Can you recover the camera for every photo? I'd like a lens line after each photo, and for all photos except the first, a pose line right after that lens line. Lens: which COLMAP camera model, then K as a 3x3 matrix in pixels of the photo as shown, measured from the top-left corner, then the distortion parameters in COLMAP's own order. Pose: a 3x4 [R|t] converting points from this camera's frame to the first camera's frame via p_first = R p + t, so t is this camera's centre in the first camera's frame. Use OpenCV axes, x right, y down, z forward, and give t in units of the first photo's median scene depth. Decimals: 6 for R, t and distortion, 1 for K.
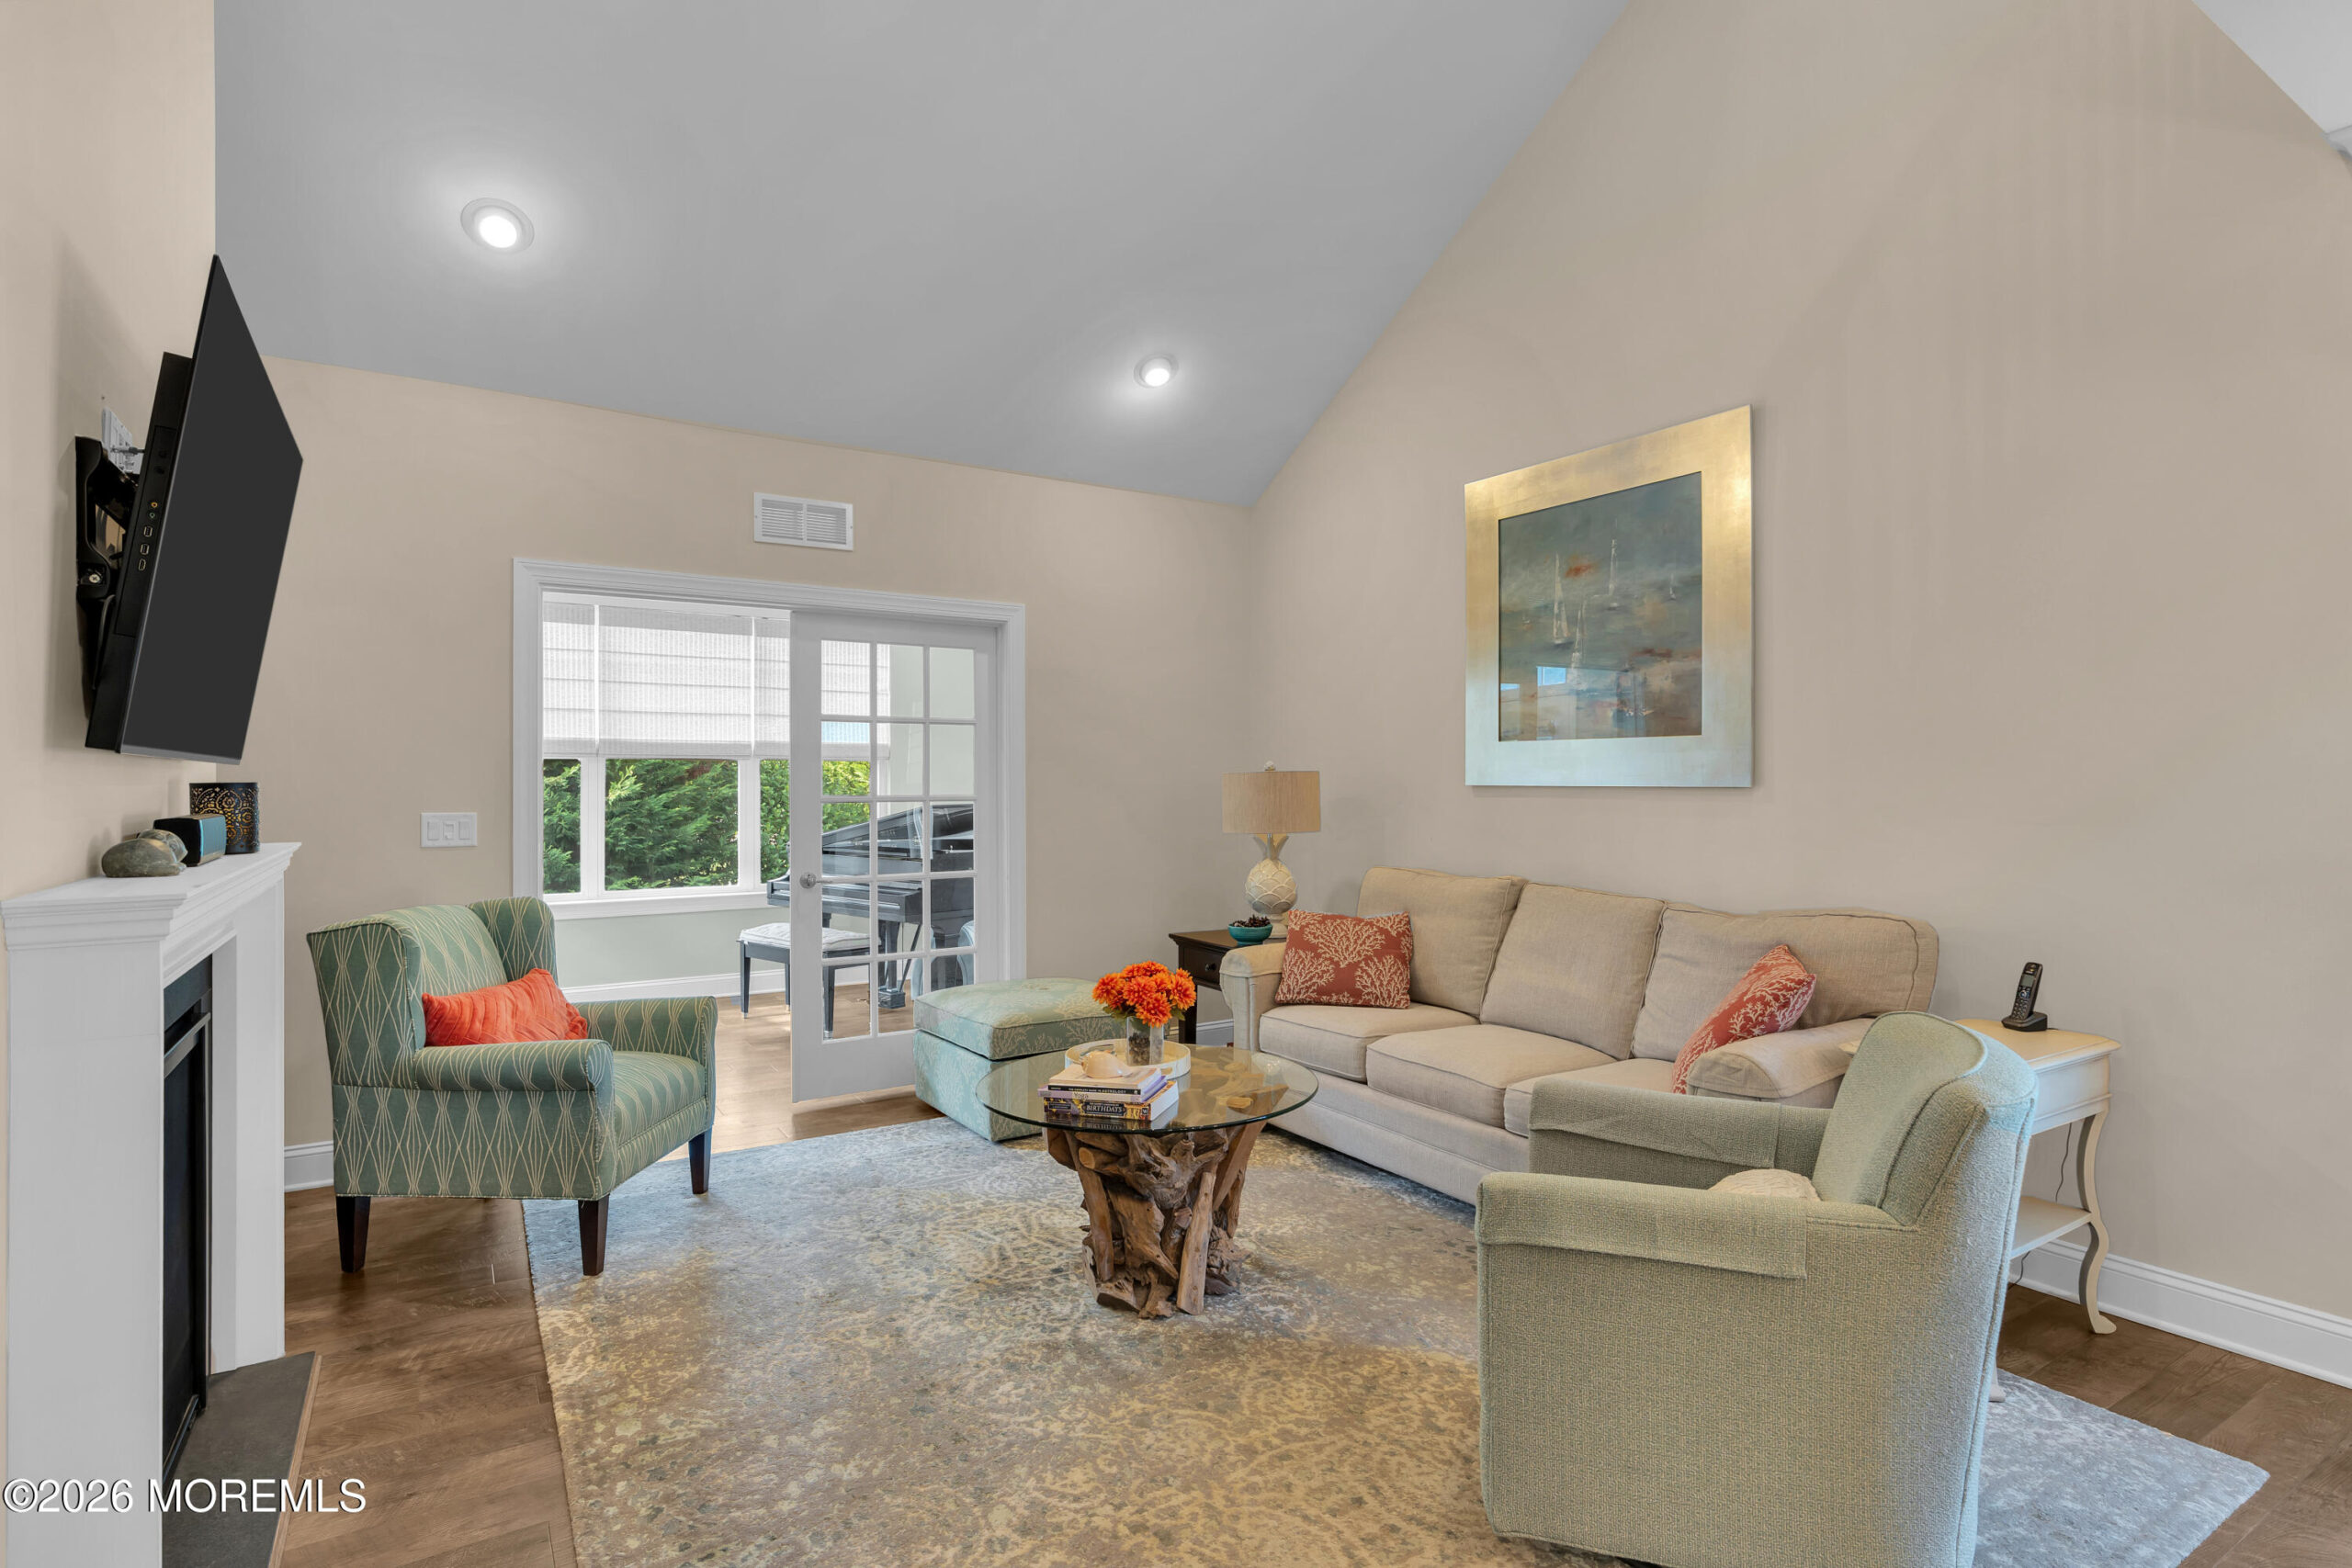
lens RADIAL K [[1165.7, 0, 1184.4], [0, 1165.7, 780.3], [0, 0, 1]] dist [-0.004583, -0.000321]
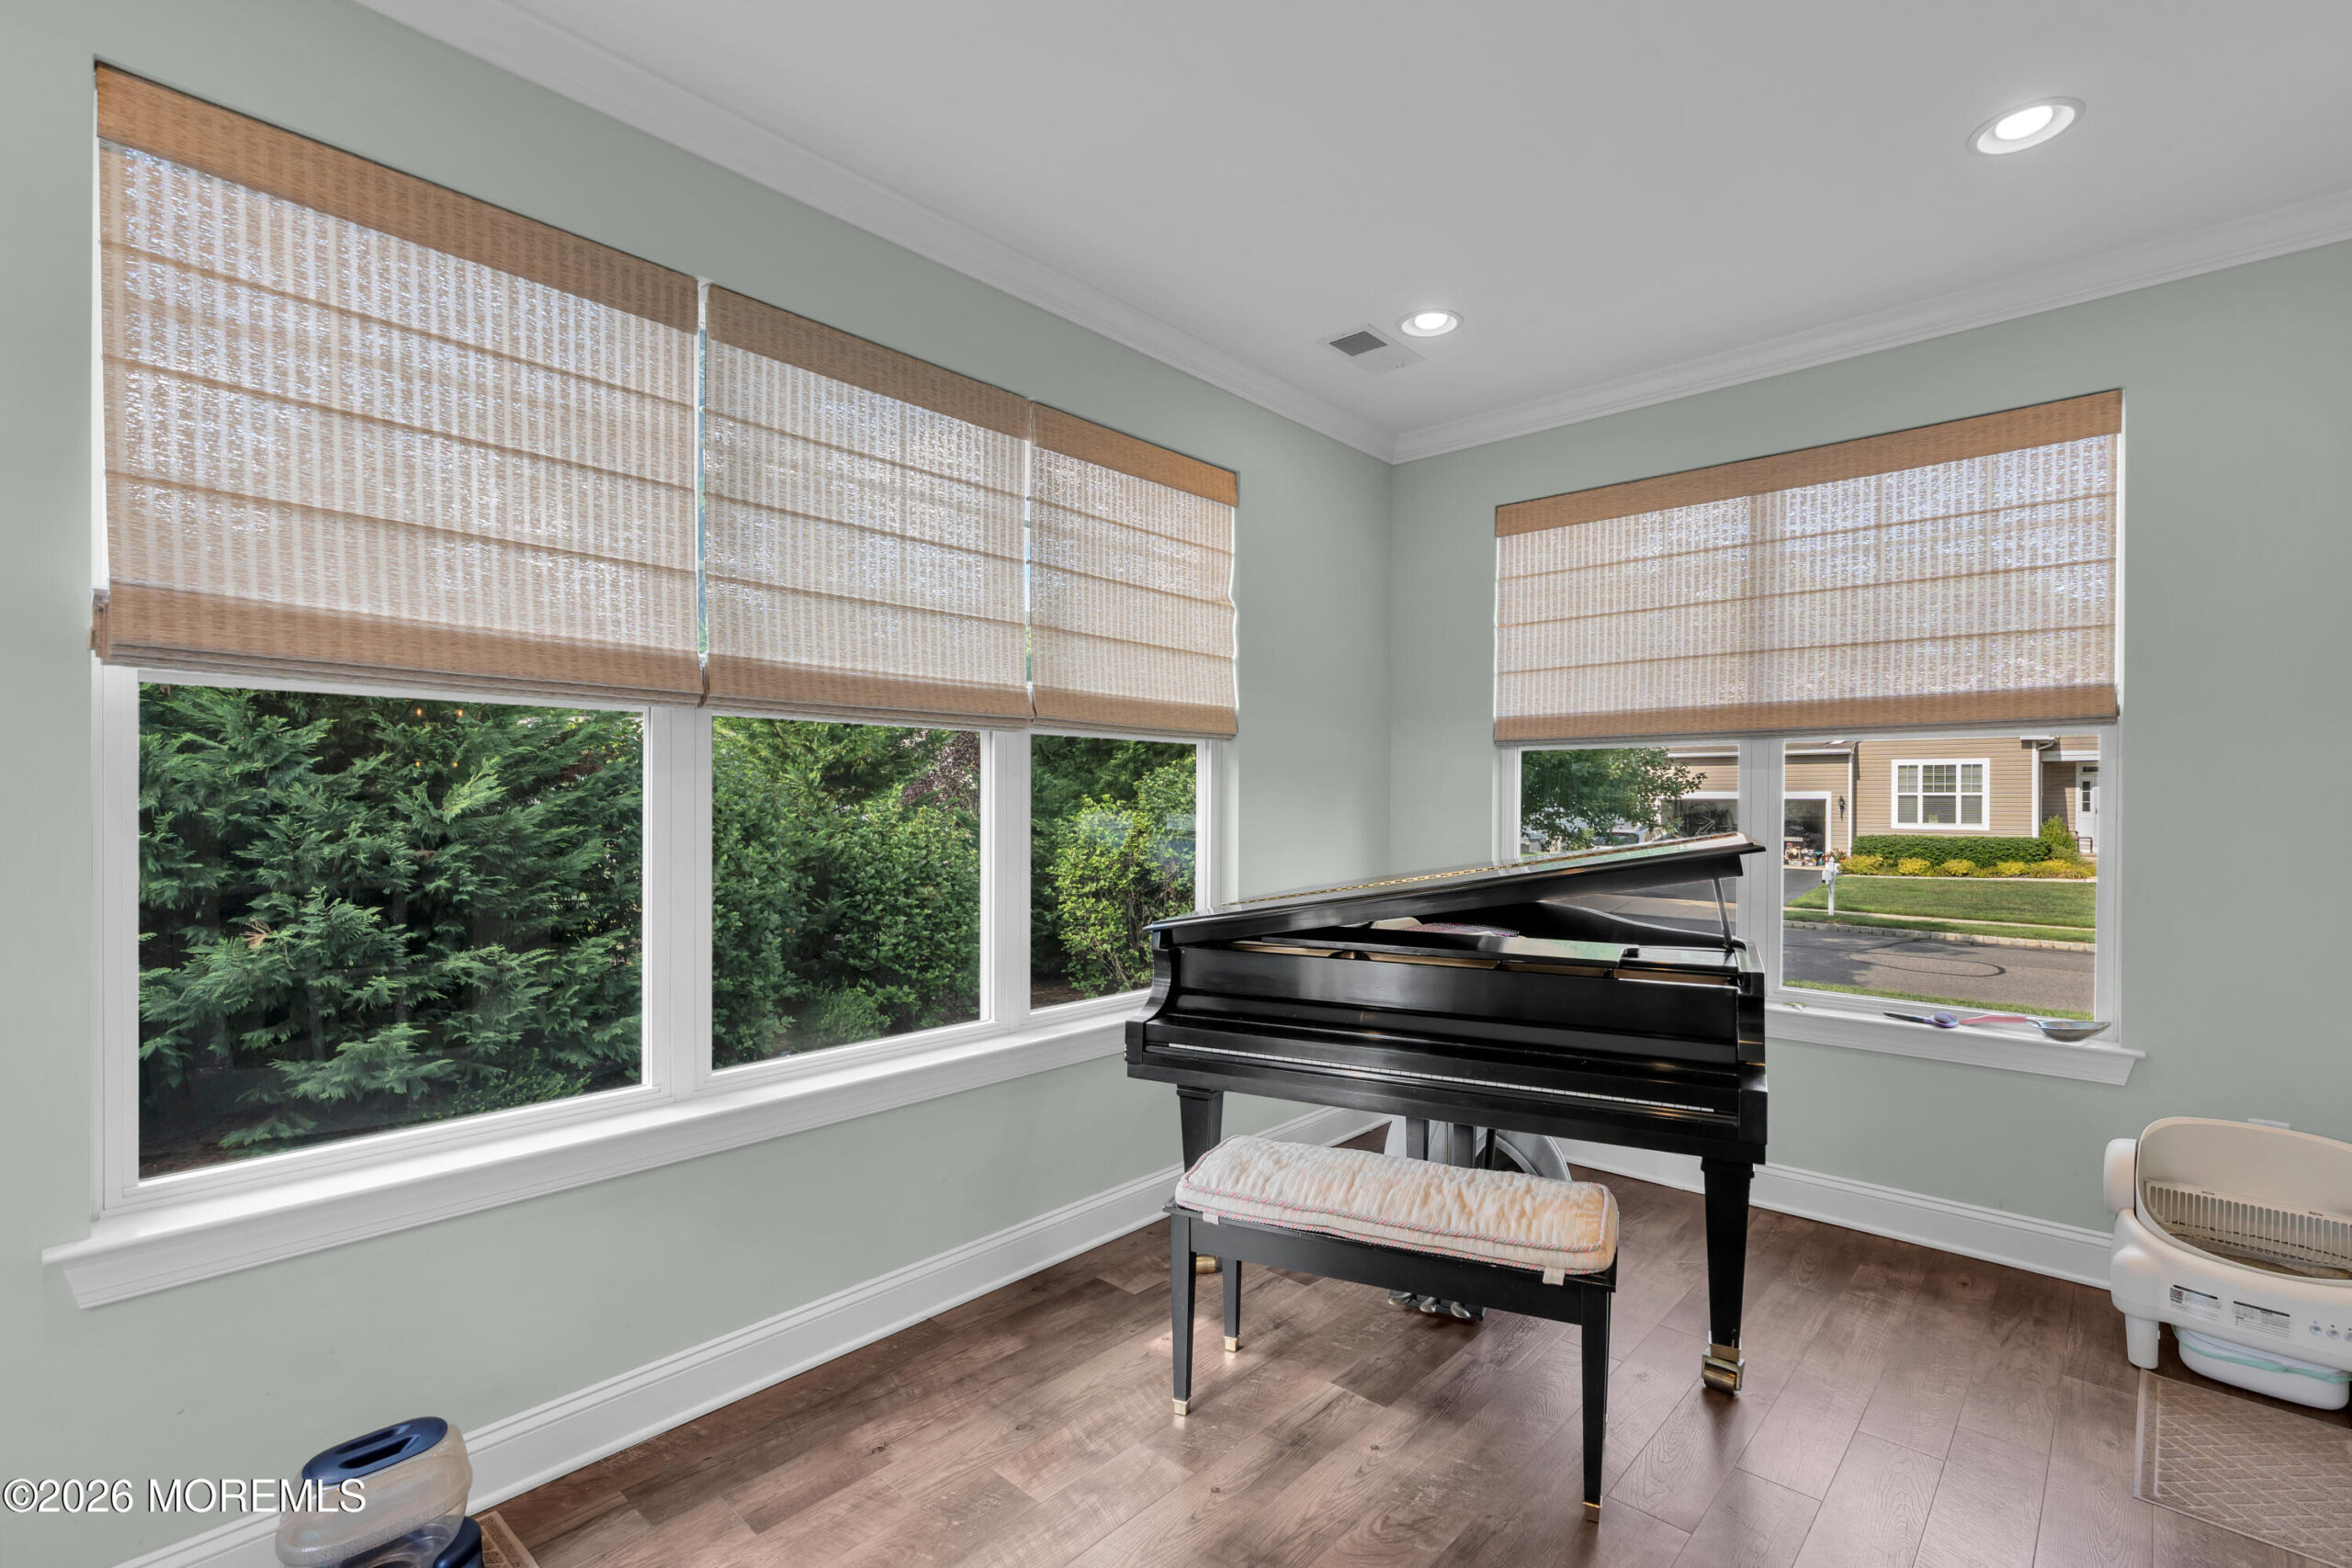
lens RADIAL K [[1055.4, 0, 1173.5], [0, 1055.4, 801.4], [0, 0, 1]] dist [0.000332, 0.000187]
pose [[0.967328, 0.000428, 0.253527, -0.741465], [-0.003525, 0.999925, 0.011762, 0.007485], [-0.253502, -0.012272, 0.967257, 1.078052]]
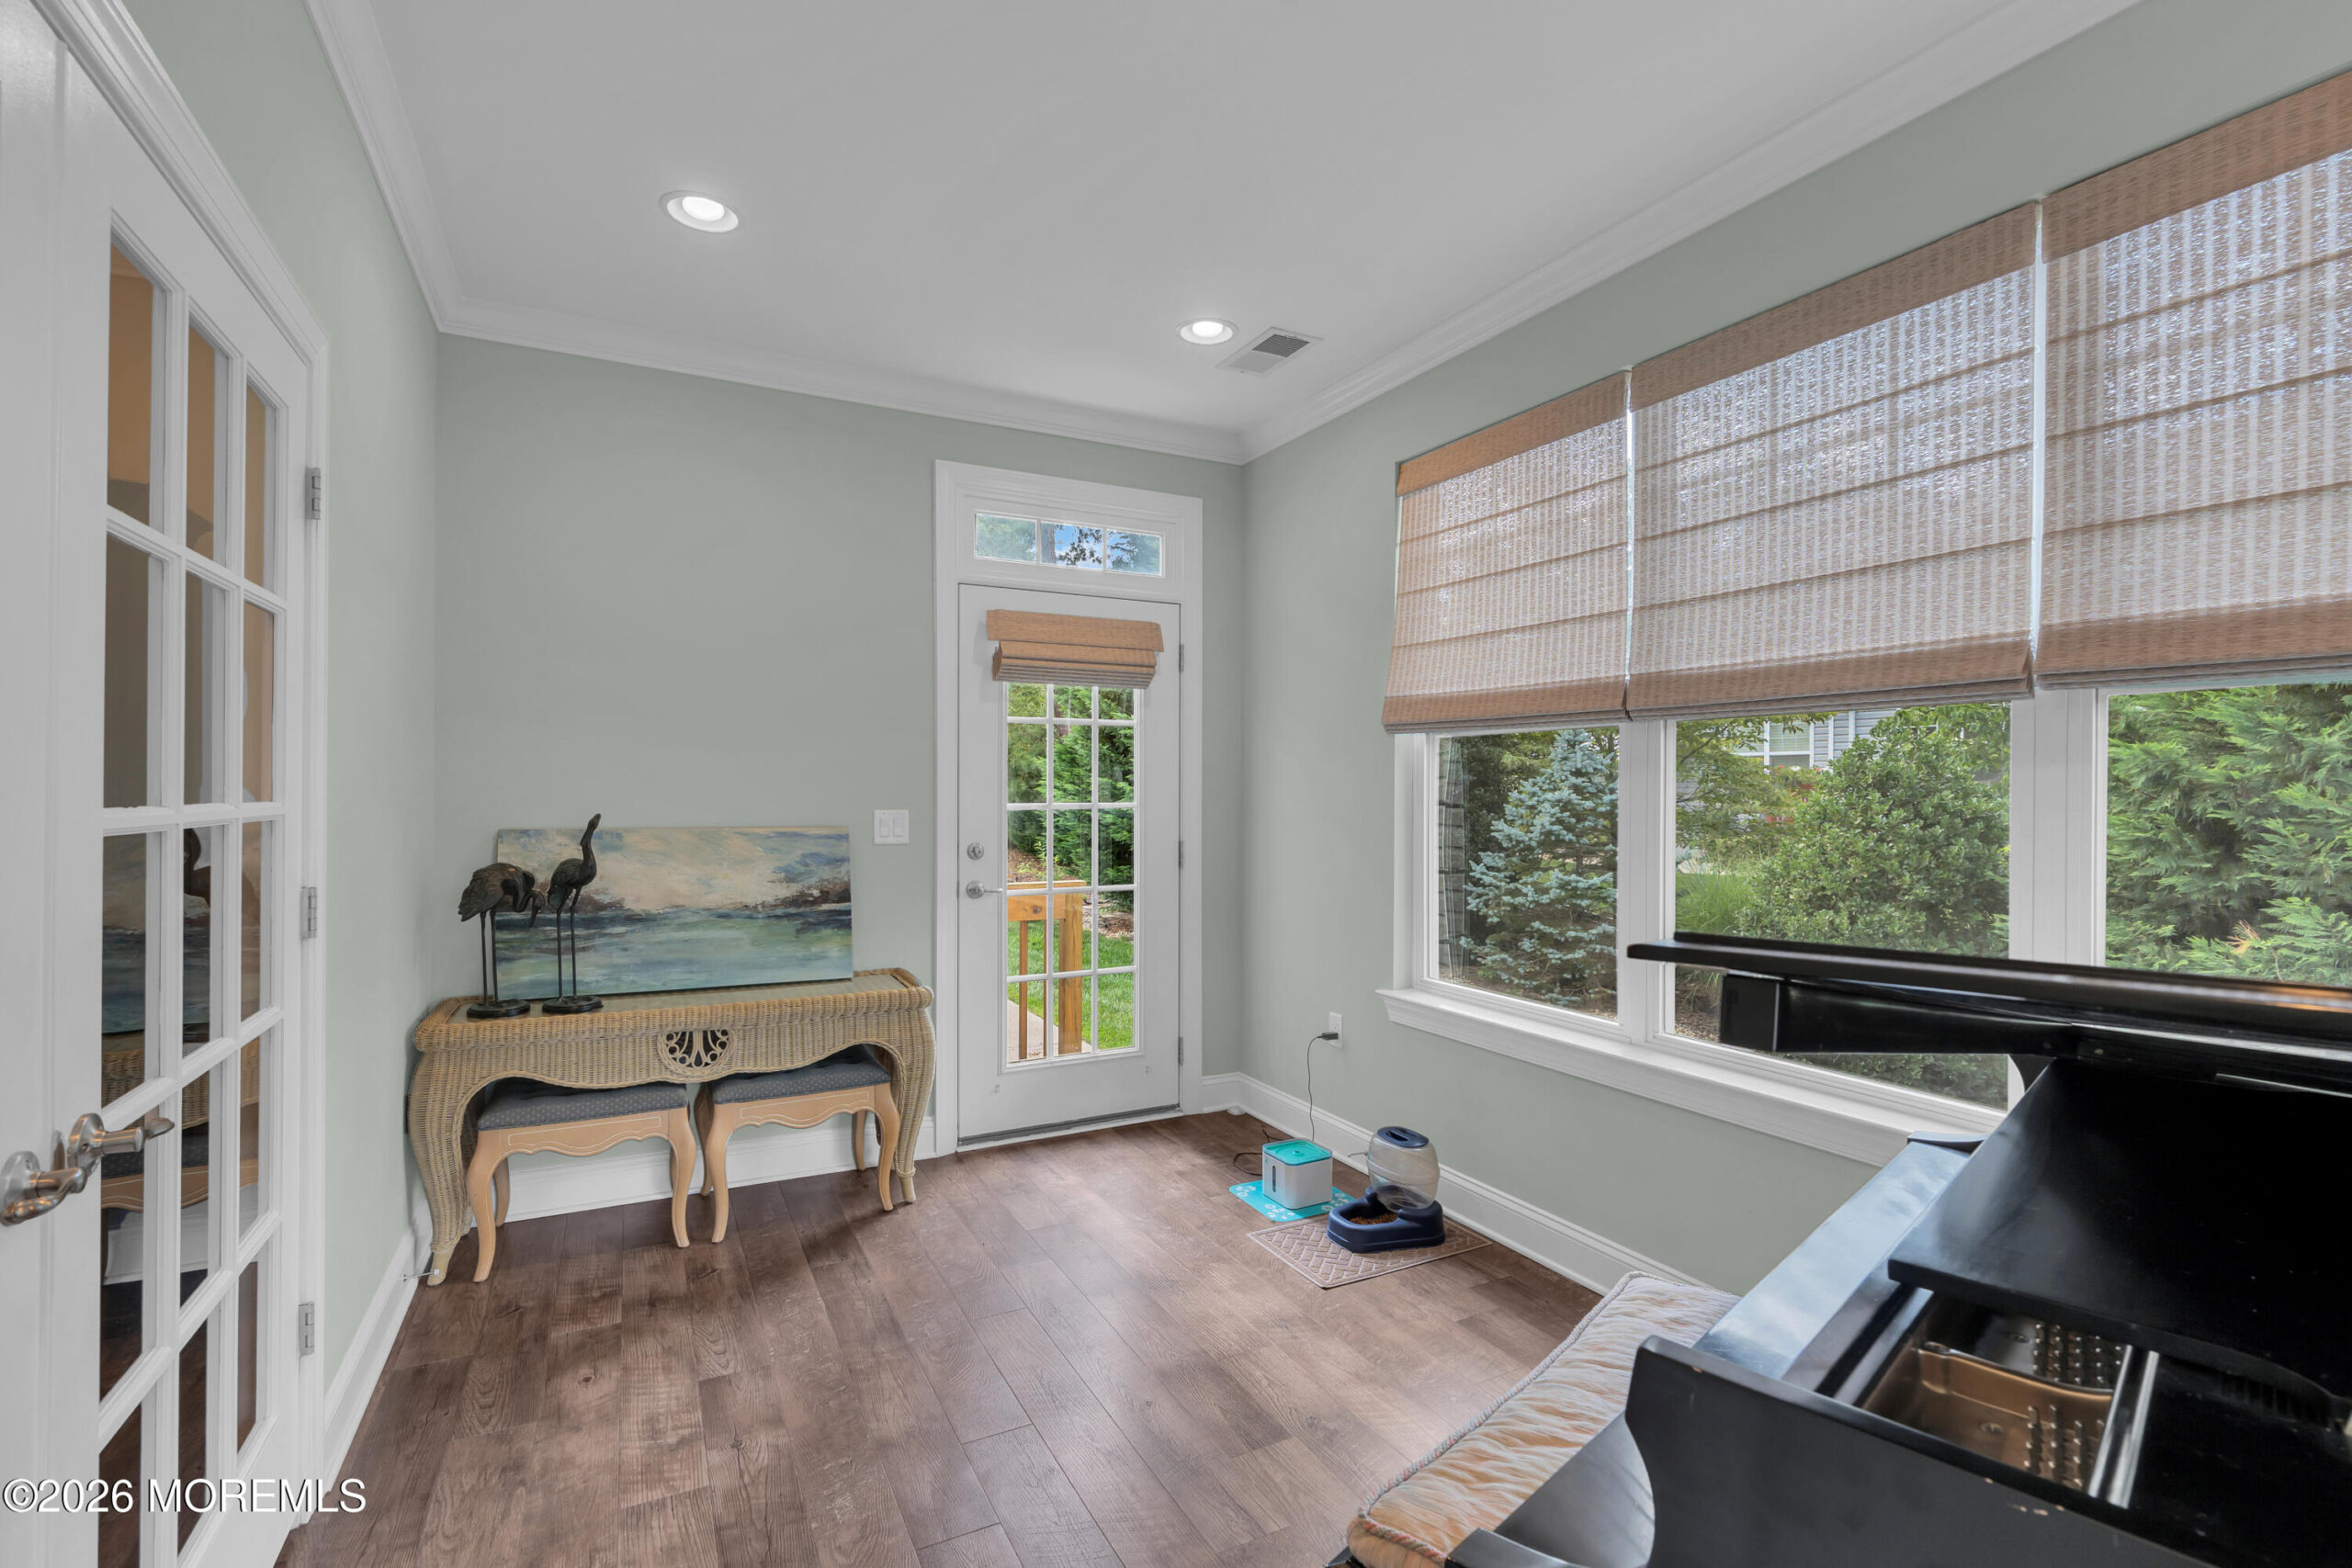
lens RADIAL K [[1050.9, 0, 1179.8], [0, 1050.9, 785.8], [0, 0, 1]] dist [-0.004392, -0.000051]
pose [[-0.093133, -0.005676, -0.995637, -0.174165], [0.000129, 0.999984, -0.005712, 0.011000], [0.995654, -0.000660, -0.093131, 1.441182]]
